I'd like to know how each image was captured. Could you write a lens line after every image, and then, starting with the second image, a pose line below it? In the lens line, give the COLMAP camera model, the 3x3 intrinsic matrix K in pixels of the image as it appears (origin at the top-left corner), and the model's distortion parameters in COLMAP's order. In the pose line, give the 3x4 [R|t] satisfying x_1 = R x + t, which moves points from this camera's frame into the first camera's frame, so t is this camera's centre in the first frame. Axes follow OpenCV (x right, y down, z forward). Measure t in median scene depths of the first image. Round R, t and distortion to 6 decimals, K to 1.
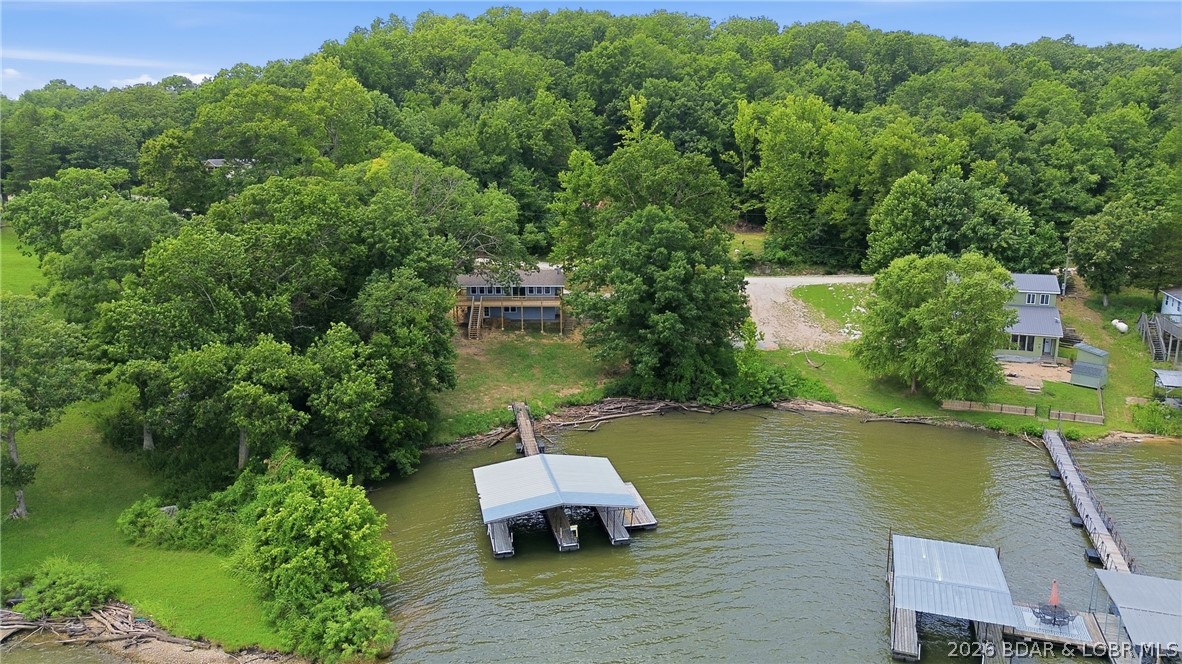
lens RADIAL K [[838.7, 0, 591.0], [0, 838.7, 332.0], [0, 0, 1]] dist [0.066784, -0.069621]
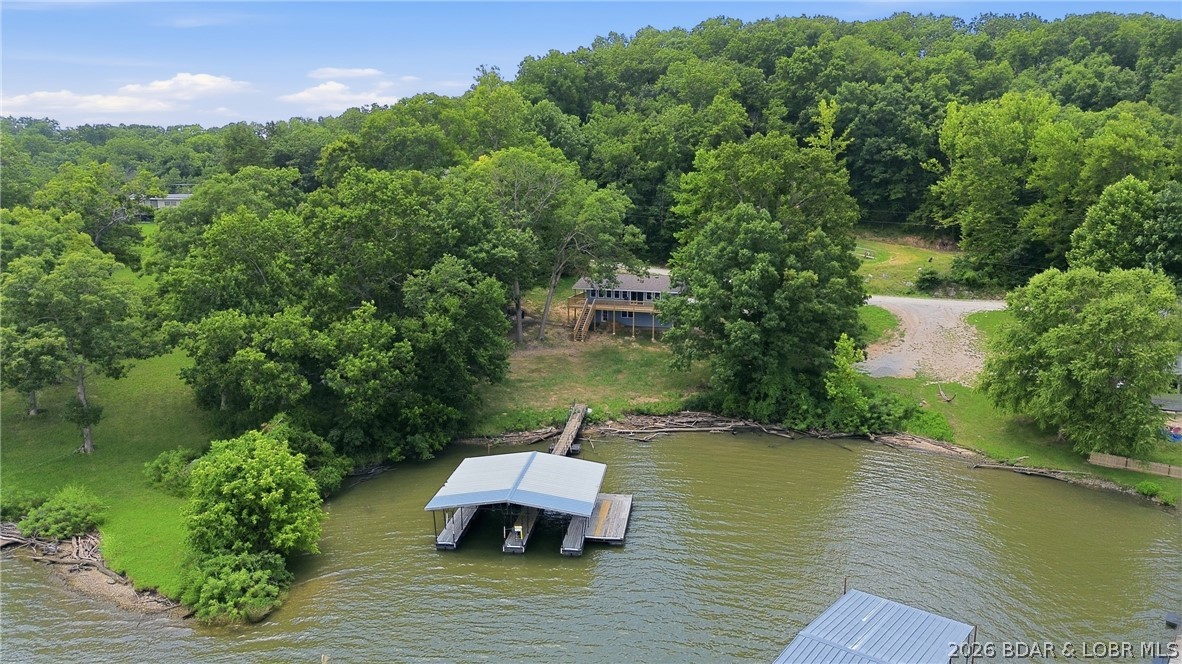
lens RADIAL K [[838.7, 0, 591.0], [0, 838.7, 332.0], [0, 0, 1]] dist [0.066784, -0.069621]
pose [[0.942808, 0.064890, -0.326960, 0.217077], [-0.075487, 0.996950, -0.019811, 0.017996], [0.324677, 0.043359, 0.944831, 0.086947]]
